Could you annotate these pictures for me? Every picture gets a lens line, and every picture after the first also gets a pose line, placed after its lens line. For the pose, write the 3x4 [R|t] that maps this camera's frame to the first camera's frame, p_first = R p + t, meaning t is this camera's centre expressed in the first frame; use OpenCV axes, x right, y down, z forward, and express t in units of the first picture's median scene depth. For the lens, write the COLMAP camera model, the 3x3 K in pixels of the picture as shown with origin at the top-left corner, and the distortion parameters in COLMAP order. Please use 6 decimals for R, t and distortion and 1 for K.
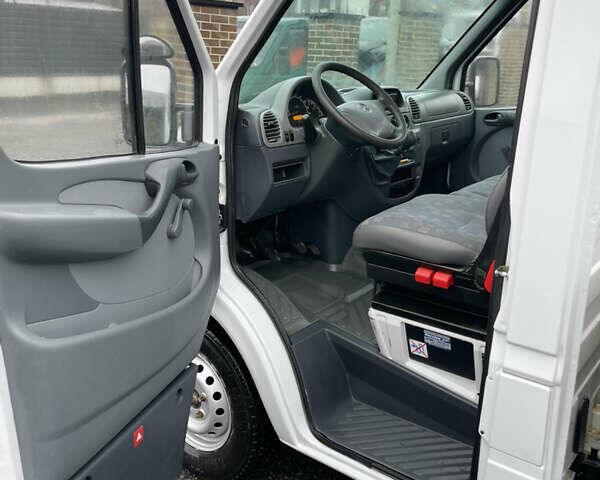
lens RADIAL K [[612.2, 0, 298.3], [0, 612.2, 235.5], [0, 0, 1]] dist [0.049737, 0.000000]
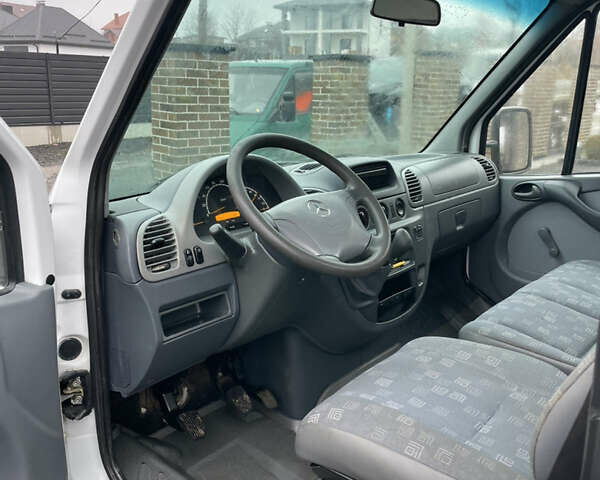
lens RADIAL K [[612.2, 0, 302.6], [0, 612.2, 238.4], [0, 0, 1]] dist [0.049737, 0.000000]
pose [[0.999252, -0.014575, -0.035831, 0.087065], [0.012509, 0.998283, -0.057223, -0.109153], [0.036604, 0.056731, 0.997718, 0.300336]]
